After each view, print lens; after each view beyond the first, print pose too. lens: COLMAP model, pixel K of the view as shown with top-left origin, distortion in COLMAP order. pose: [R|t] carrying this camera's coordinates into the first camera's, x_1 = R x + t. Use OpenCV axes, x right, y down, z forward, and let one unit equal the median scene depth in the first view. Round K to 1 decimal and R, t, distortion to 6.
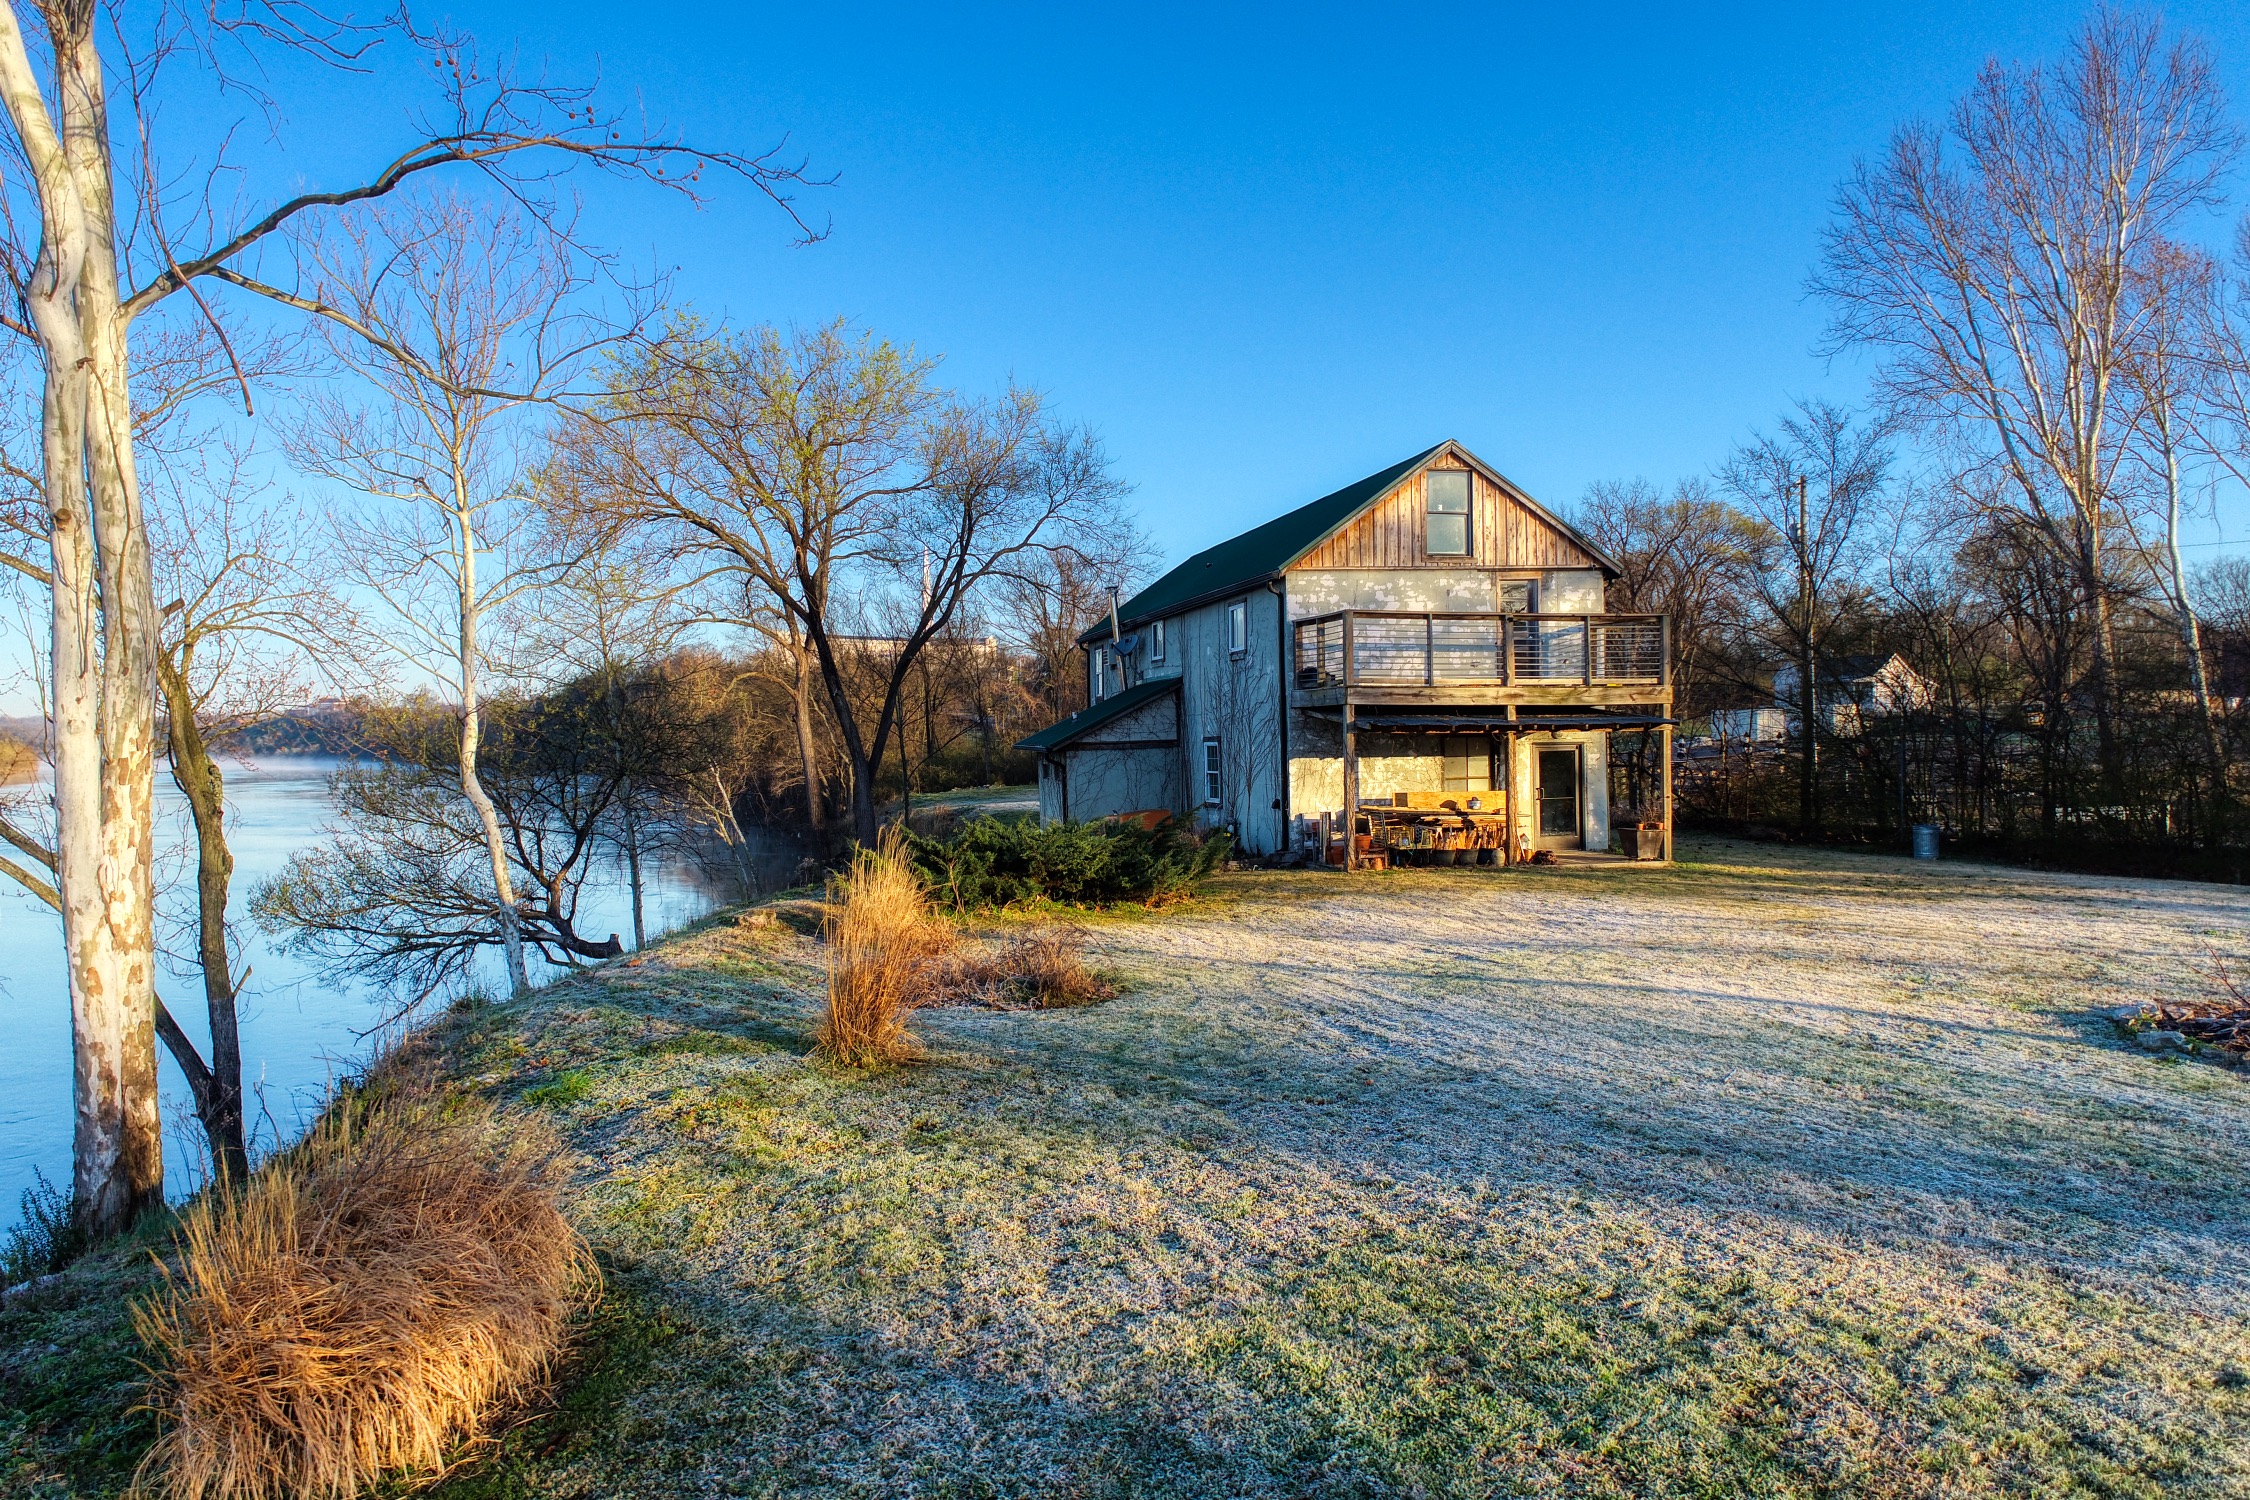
lens RADIAL K [[1508.8, 0, 1123.5], [0, 1508.8, 748.7], [0, 0, 1]] dist [-0.017402, 0.009028]
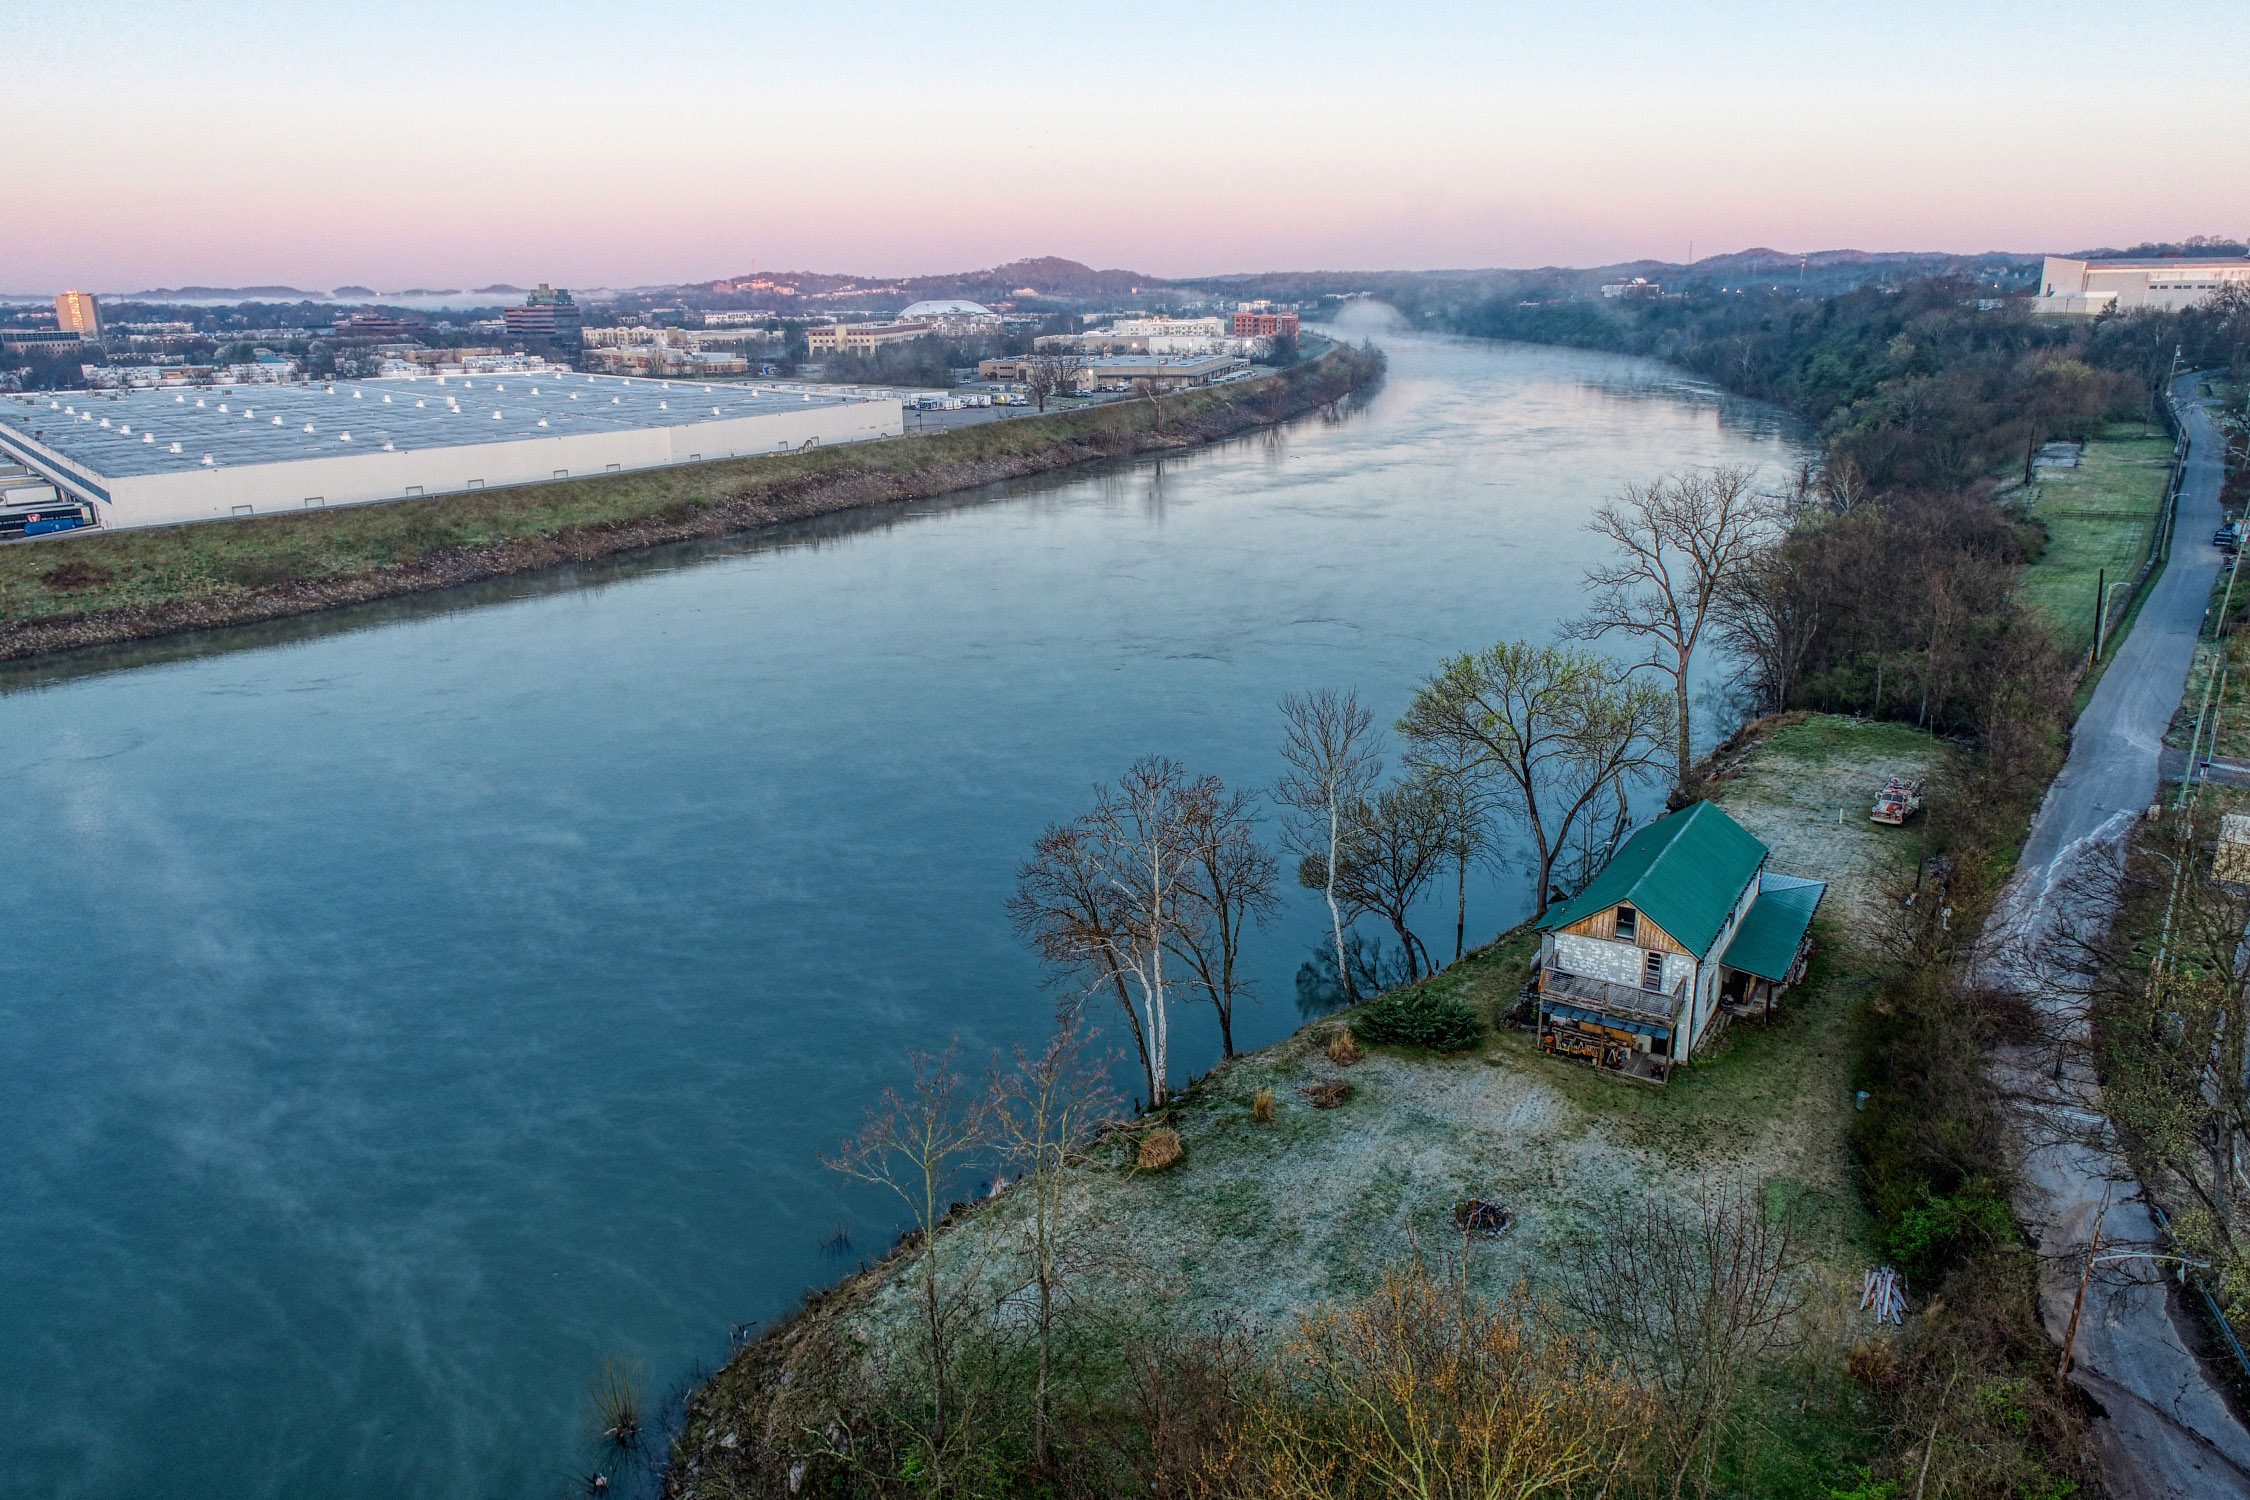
lens RADIAL K [[1508.8, 0, 1129.8], [0, 1508.8, 753.2], [0, 0, 1]] dist [-0.017402, 0.009028]
pose [[0.694825, 0.210761, -0.687604, 1.306090], [0.002368, 0.955419, 0.295243, -1.168216], [0.719175, -0.206770, 0.663350, -1.203914]]
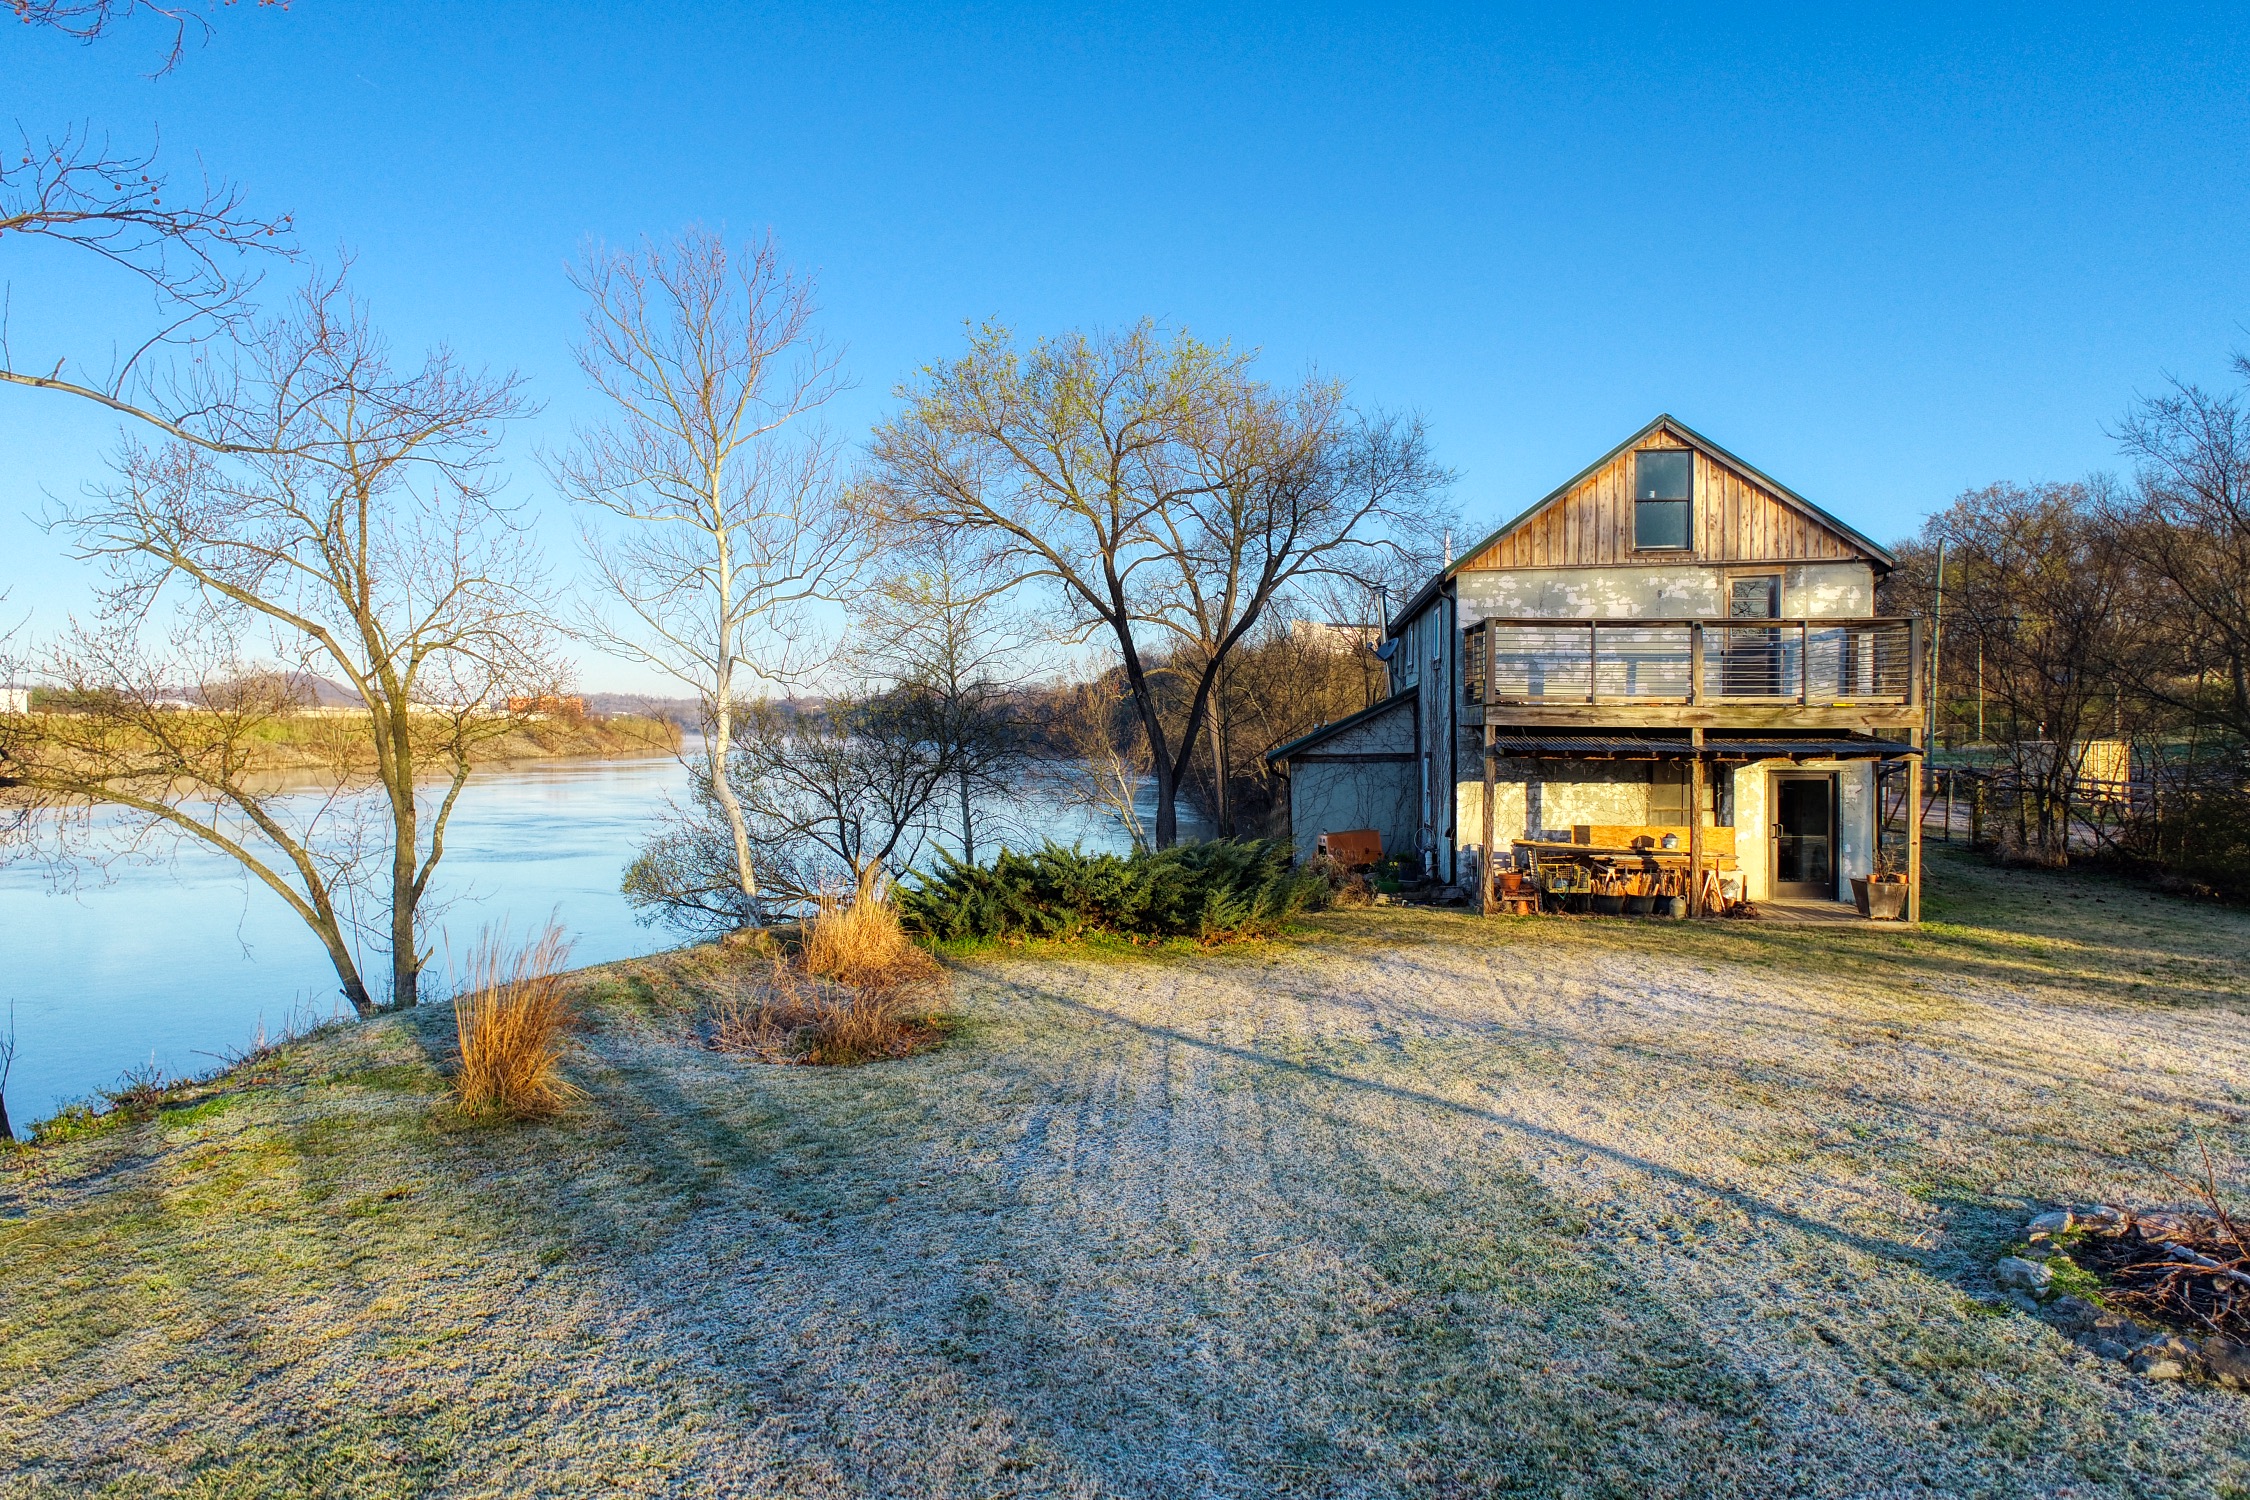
lens RADIAL K [[1508.8, 0, 1125.3], [0, 1508.8, 752.9], [0, 0, 1]] dist [-0.017402, 0.009028]
pose [[0.939600, 0.020244, -0.341675, 0.223031], [-0.016456, 0.999767, 0.013980, -0.019439], [0.341878, -0.007513, 0.939714, 0.088886]]
